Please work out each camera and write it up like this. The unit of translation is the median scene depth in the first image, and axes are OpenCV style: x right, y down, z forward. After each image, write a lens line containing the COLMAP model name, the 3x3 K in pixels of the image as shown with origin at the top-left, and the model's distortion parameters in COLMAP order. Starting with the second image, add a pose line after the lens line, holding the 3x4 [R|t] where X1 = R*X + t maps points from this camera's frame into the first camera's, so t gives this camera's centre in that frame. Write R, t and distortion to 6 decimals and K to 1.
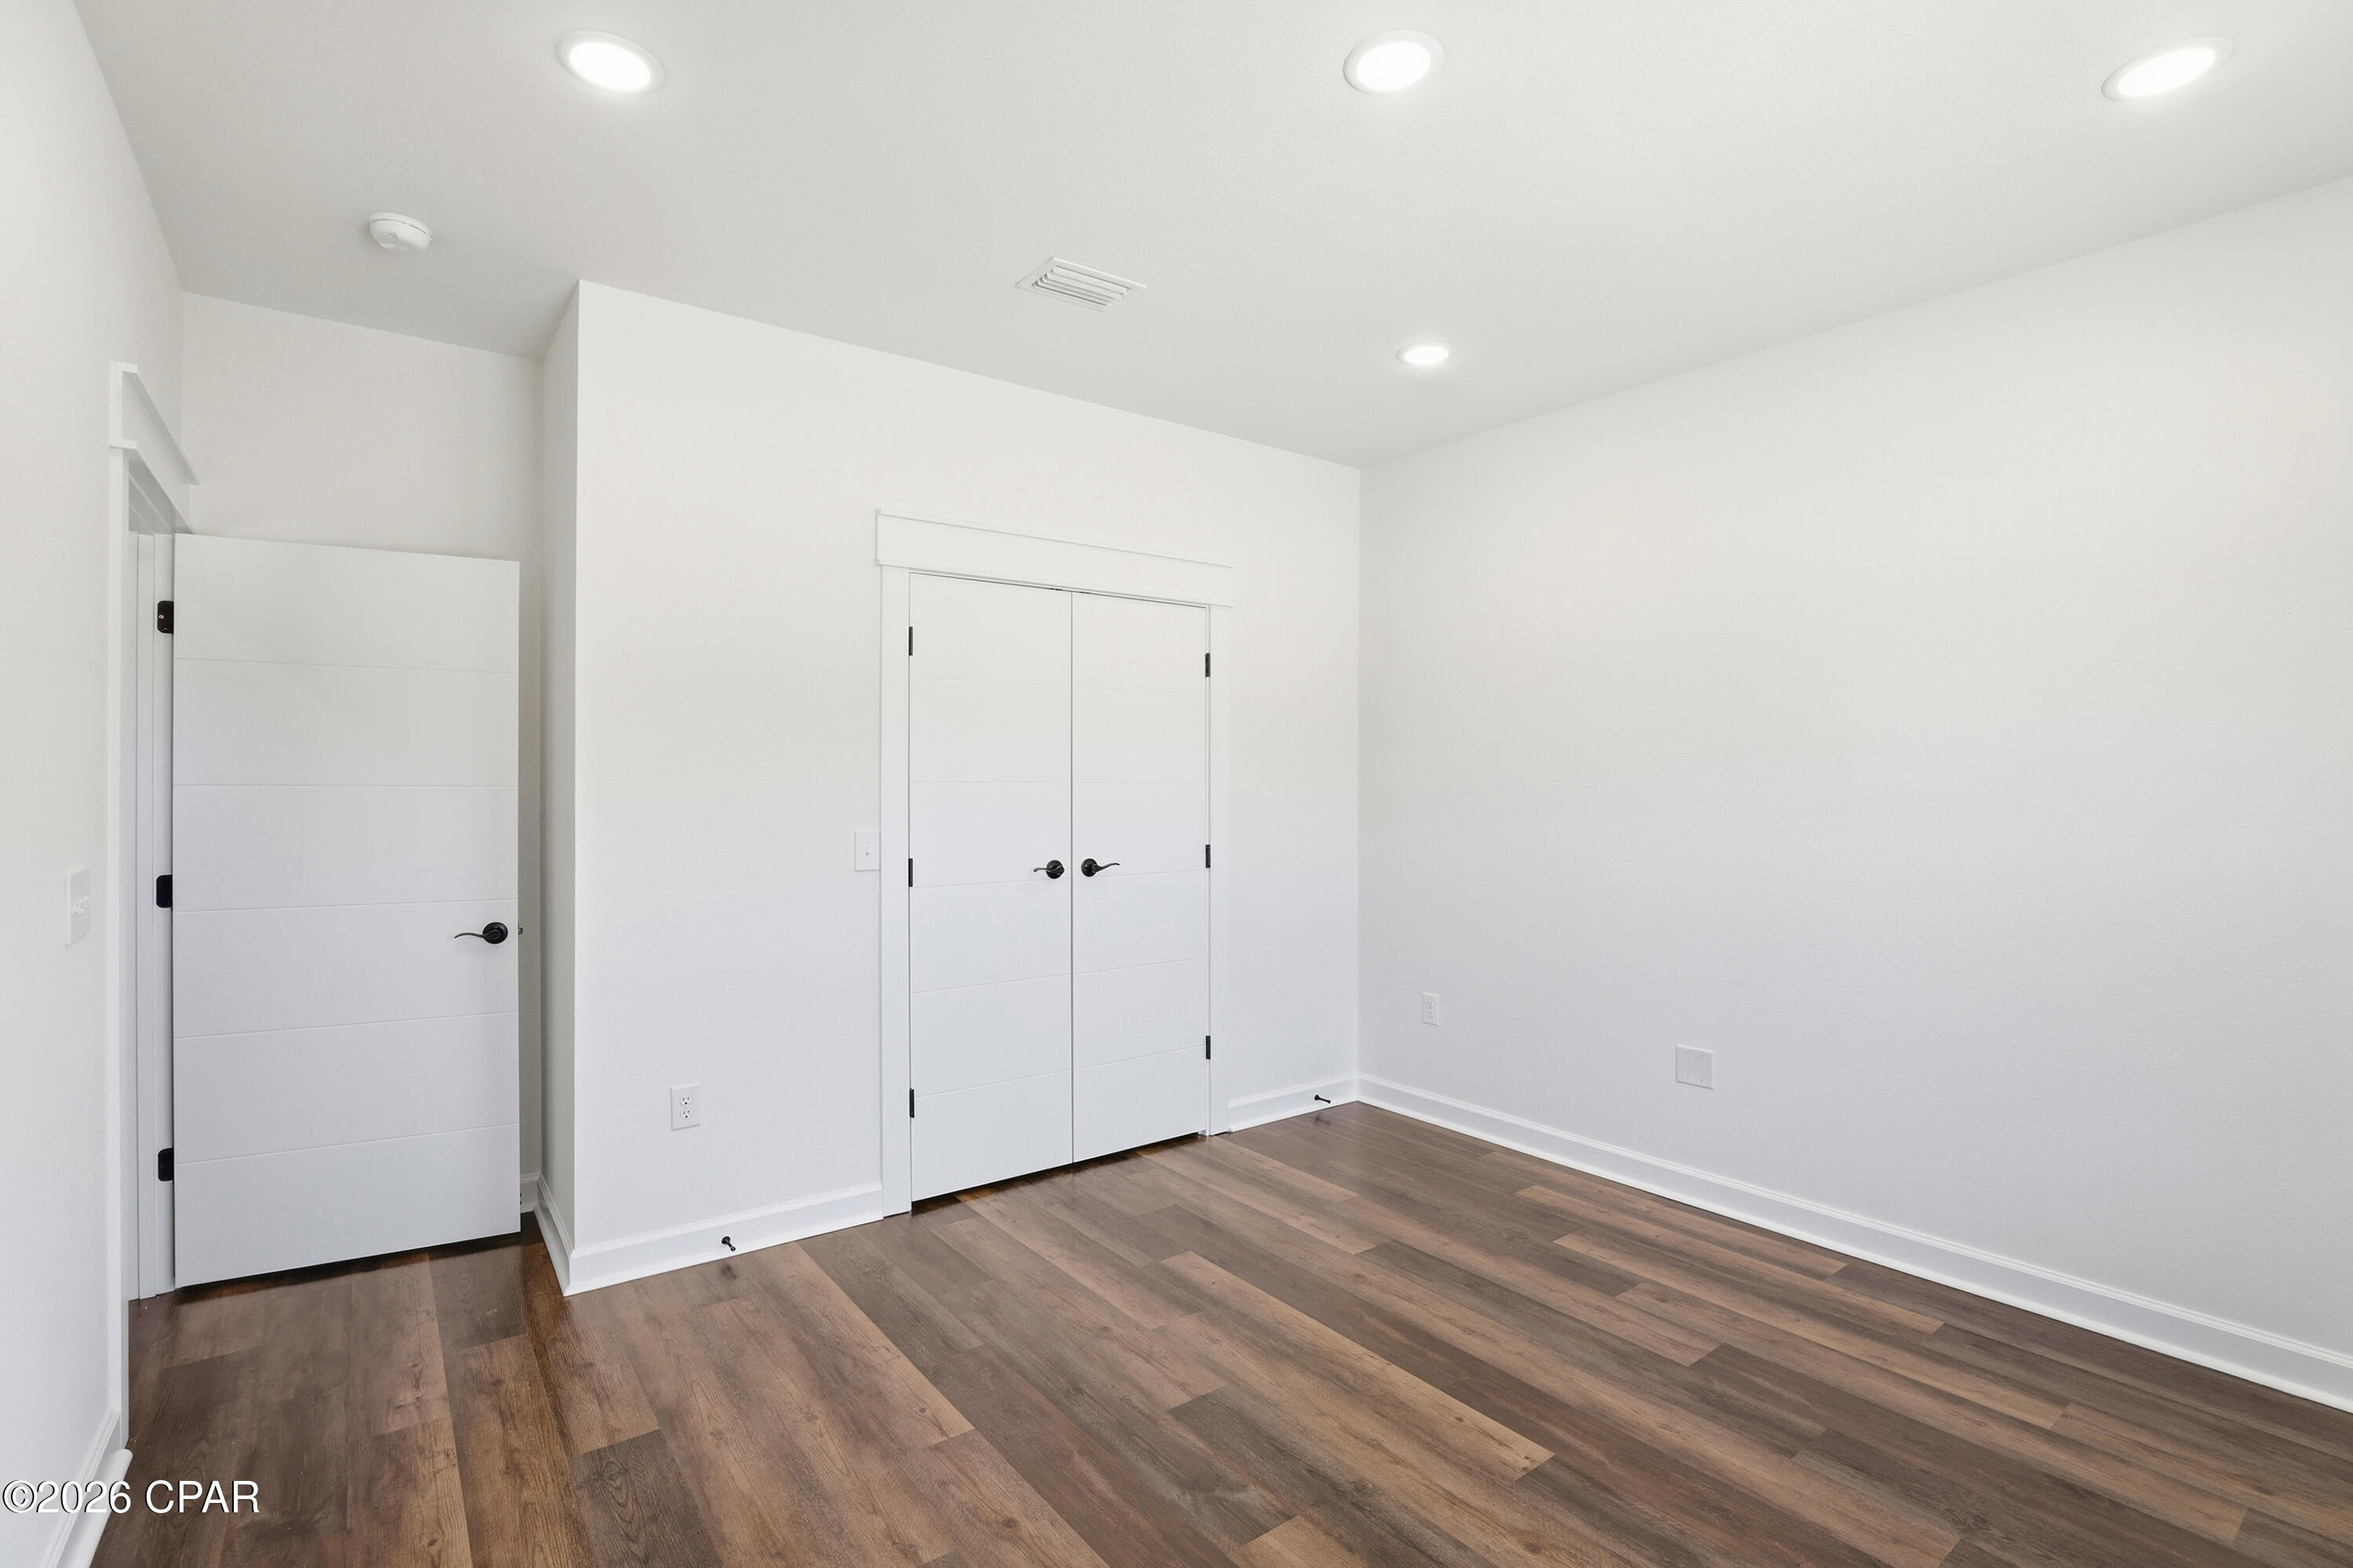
lens RADIAL K [[1087.5, 0, 1170.8], [0, 1087.5, 780.5], [0, 0, 1]] dist [-0.043147, 0.012052]
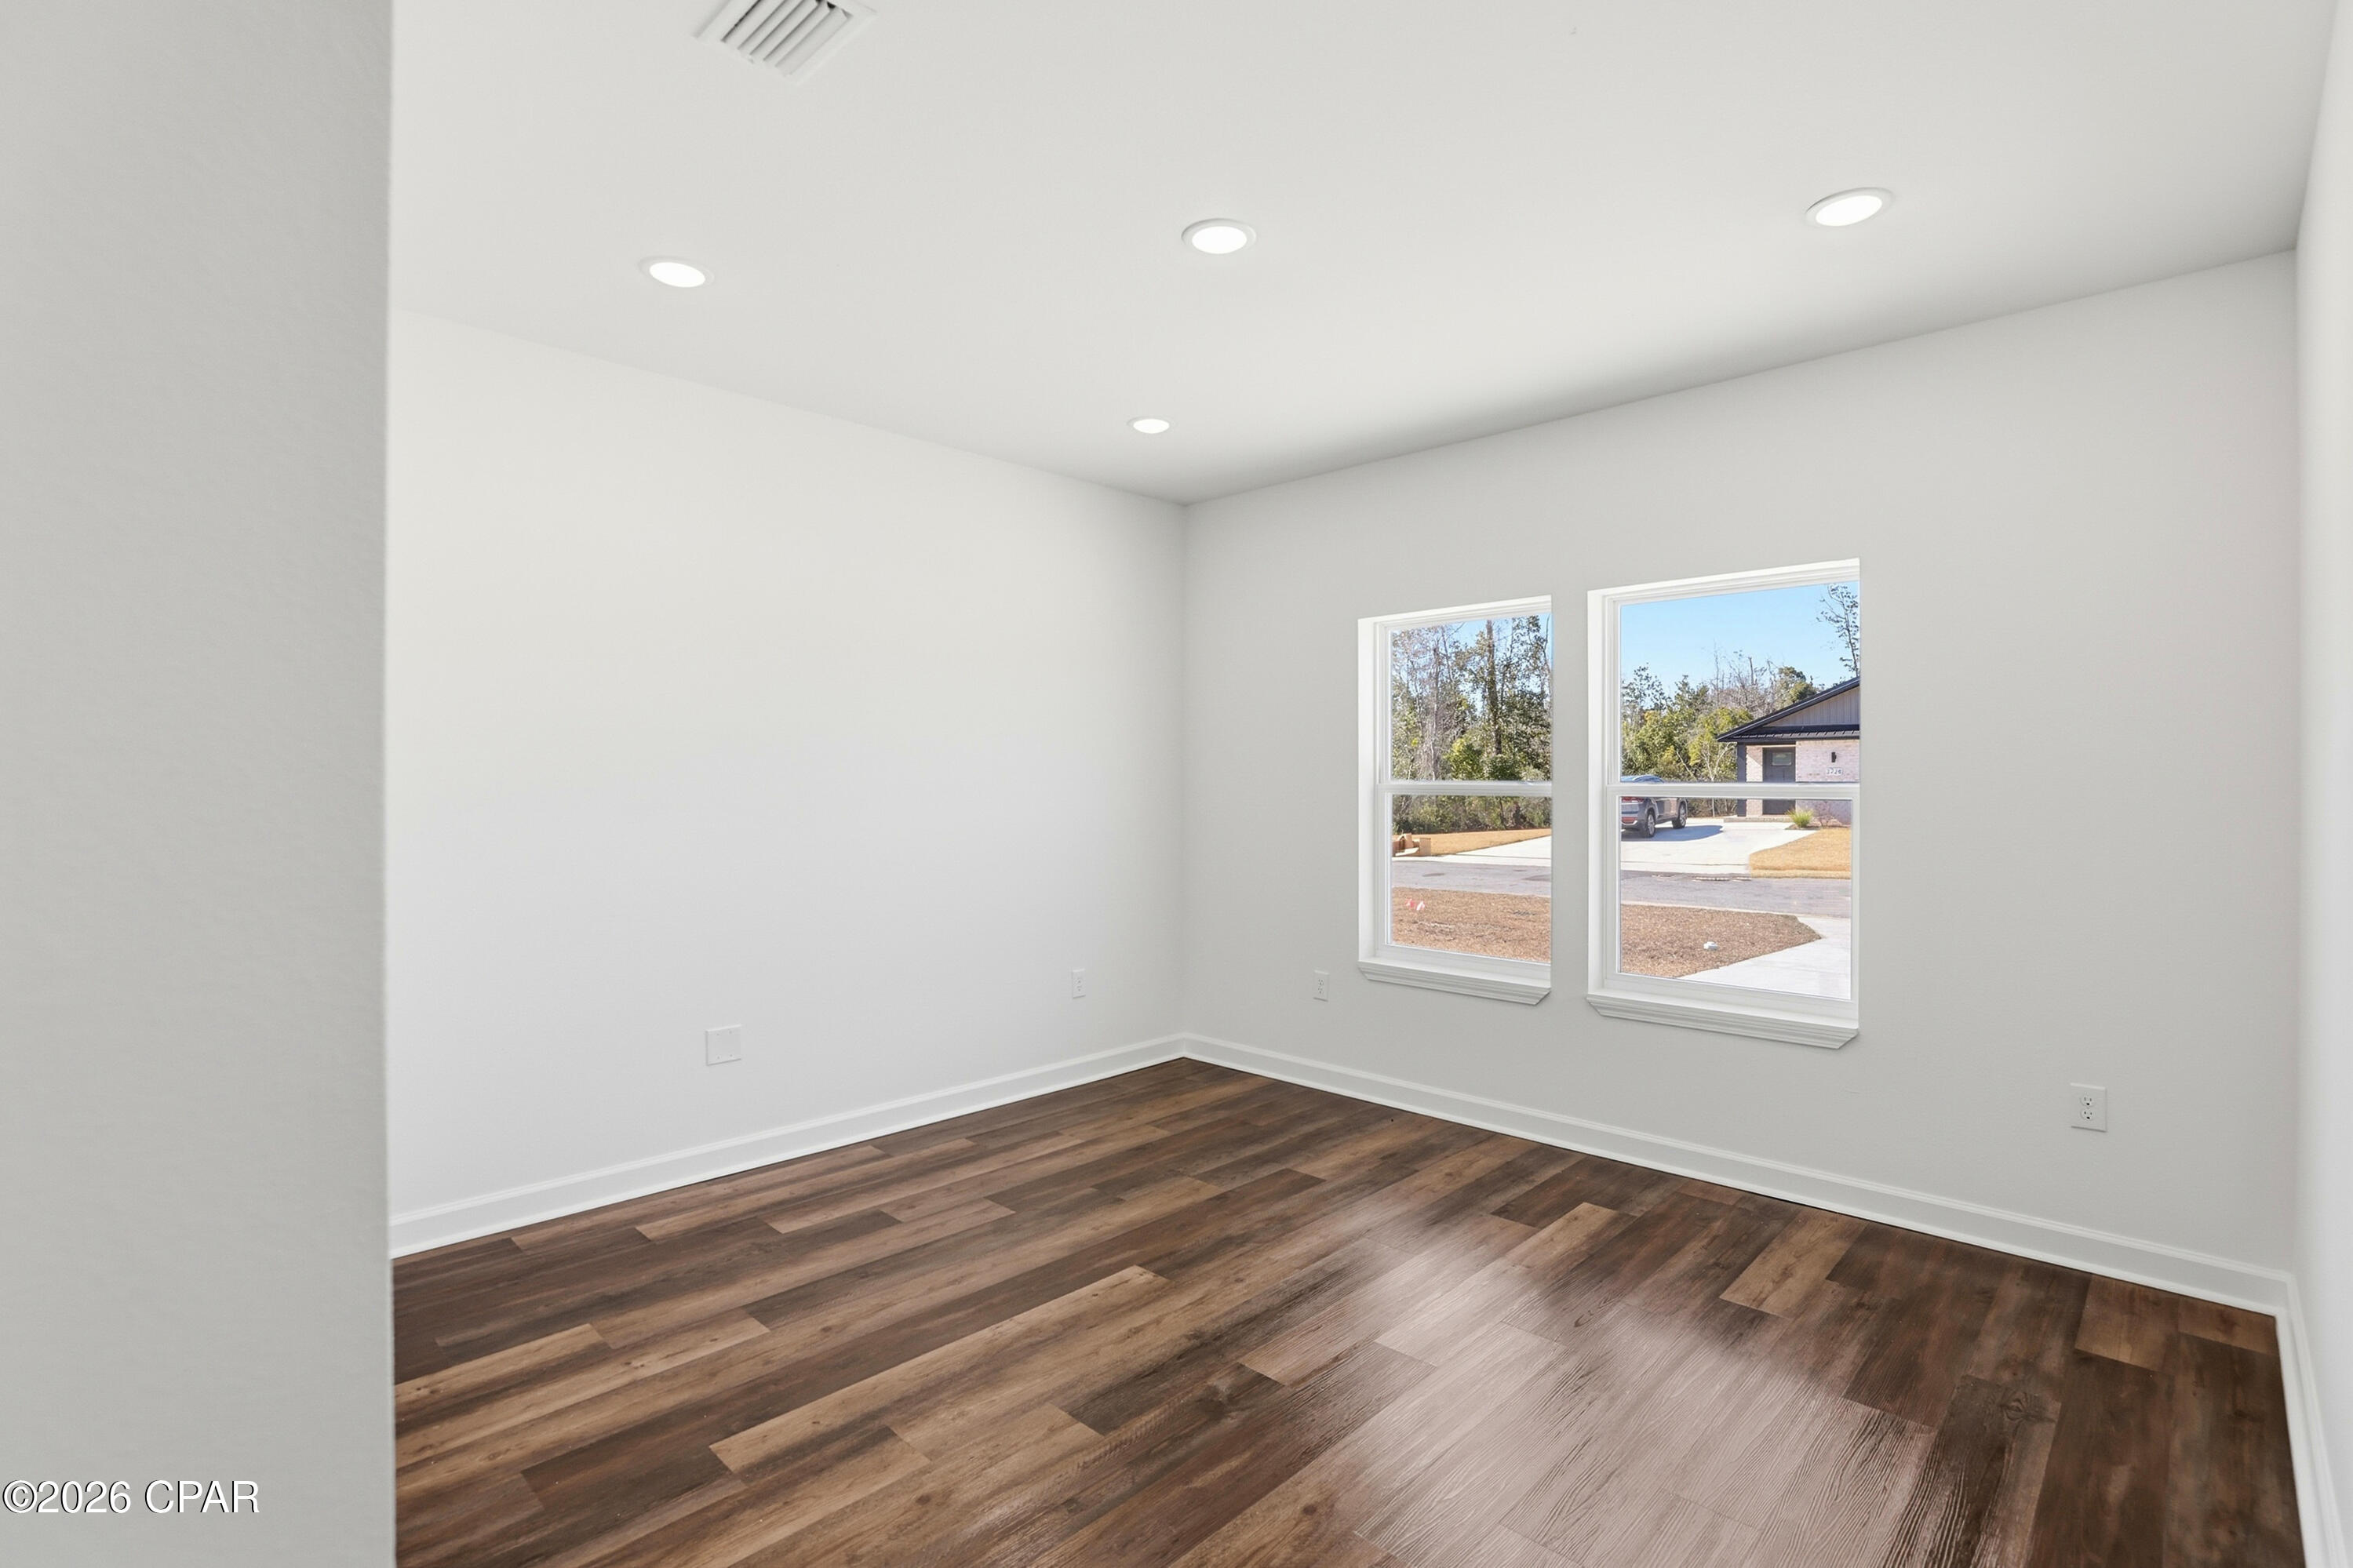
lens RADIAL K [[1087.3, 0, 1172.5], [0, 1087.3, 785.0], [0, 0, 1]] dist [-0.043147, 0.012052]
pose [[-0.150092, -0.007792, 0.988641, -0.832889], [-0.001818, 0.999969, 0.007605, -0.001688], [-0.988670, -0.000656, -0.150102, 0.943824]]
